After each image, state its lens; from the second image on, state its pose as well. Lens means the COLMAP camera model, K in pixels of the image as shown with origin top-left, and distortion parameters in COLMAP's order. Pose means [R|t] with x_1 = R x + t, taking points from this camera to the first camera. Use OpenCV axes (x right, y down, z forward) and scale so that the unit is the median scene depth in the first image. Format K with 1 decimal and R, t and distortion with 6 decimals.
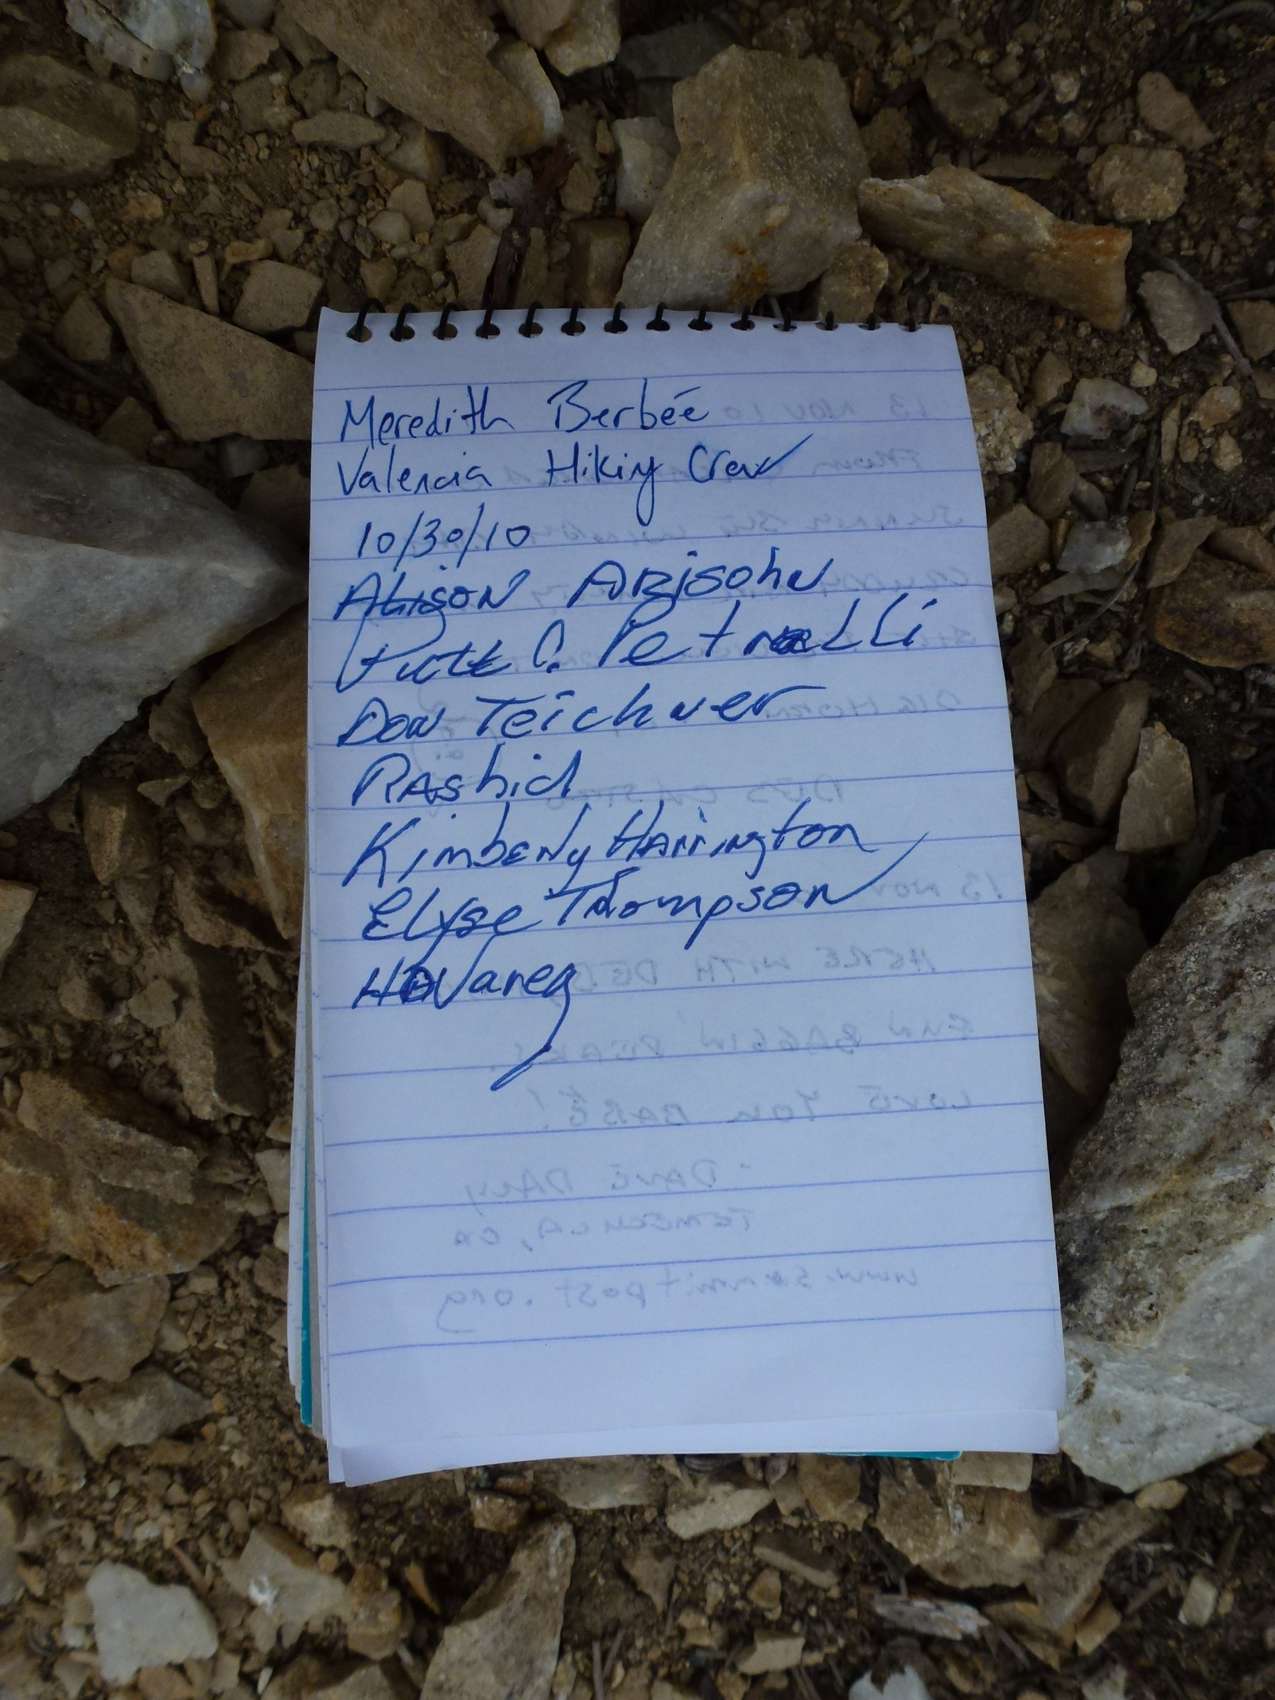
lens RADIAL K [[1247.0, 0, 637.5], [0, 1247.0, 850.0], [0, 0, 1]] dist [-0.076685, 0.048402]
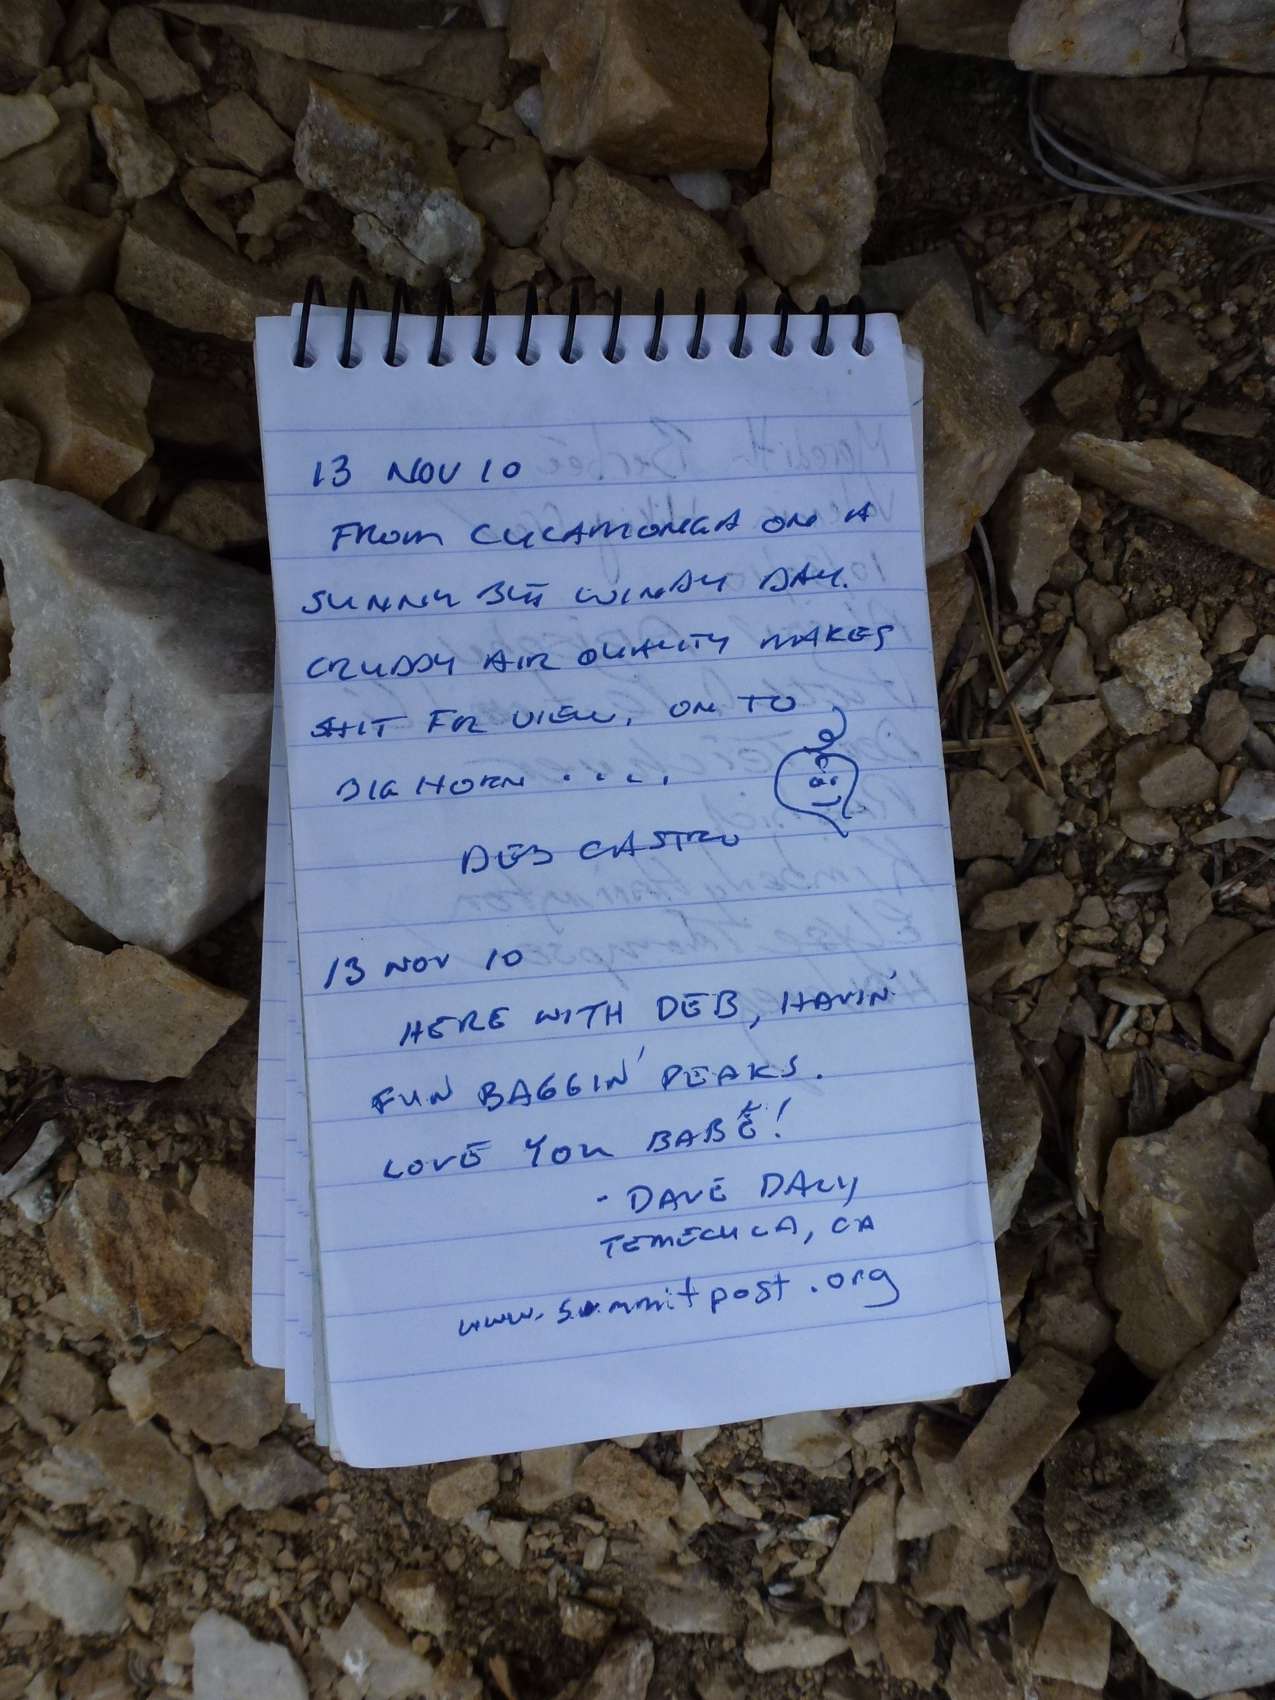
lens RADIAL K [[1238.9, 0, 630.5], [0, 1238.9, 849.2], [0, 0, 1]] dist [-0.055206, 0.021393]
pose [[0.992175, 0.105801, -0.066295, -0.081064], [-0.107120, 0.994106, -0.016665, -0.116971], [0.064141, 0.023636, 0.997661, -0.067206]]
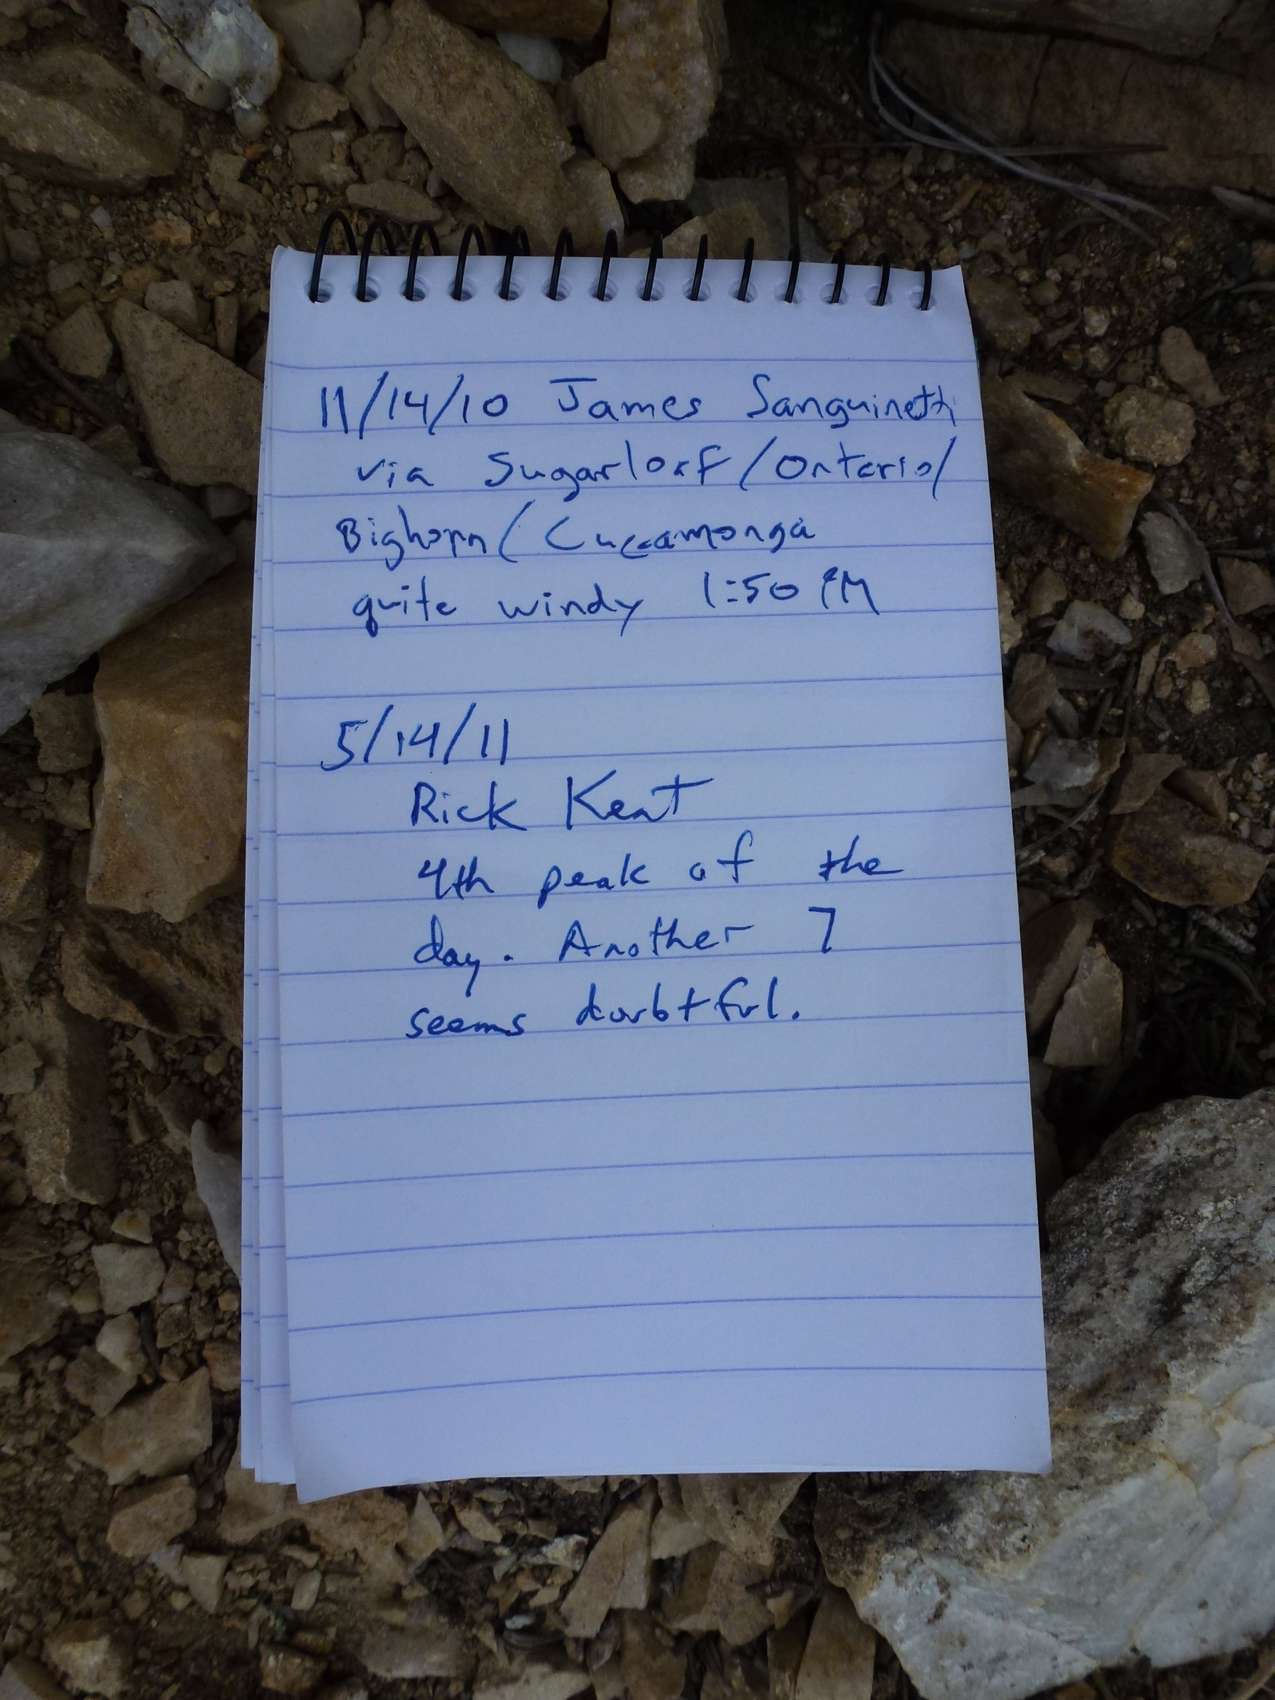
lens RADIAL K [[1238.9, 0, 630.5], [0, 1238.9, 849.2], [0, 0, 1]] dist [-0.055206, 0.021393]
pose [[0.977761, 0.168460, 0.124916, -0.087059], [-0.160324, 0.984389, -0.072621, -0.041751], [-0.135200, 0.050979, 0.989506, 0.041083]]
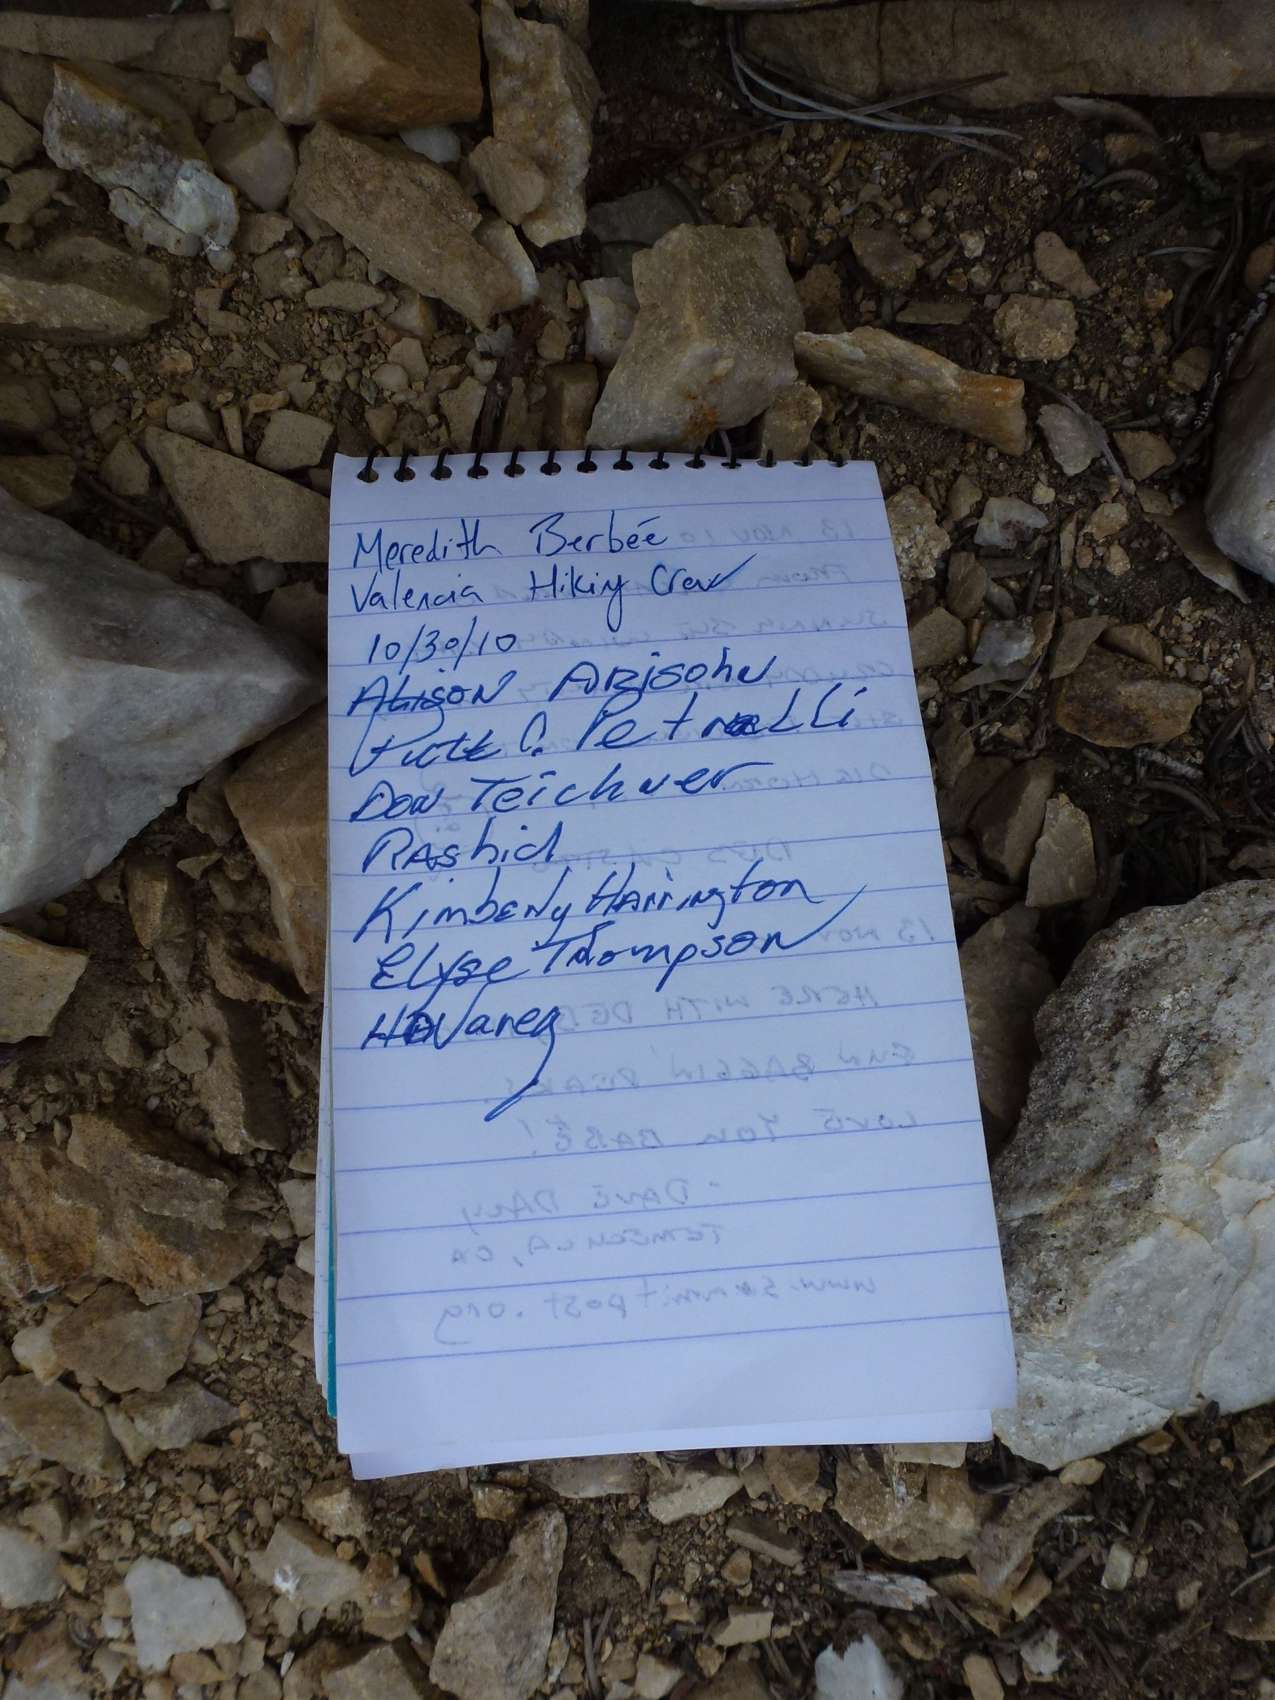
lens RADIAL K [[1241.6, 0, 624.1], [0, 1241.6, 856.0], [0, 0, 1]] dist [-0.060099, 0.029046]
pose [[0.999861, -0.015594, 0.005853, 0.004726], [0.015720, 0.999631, -0.022163, -0.024472], [-0.005505, 0.022252, 0.999737, -0.140044]]
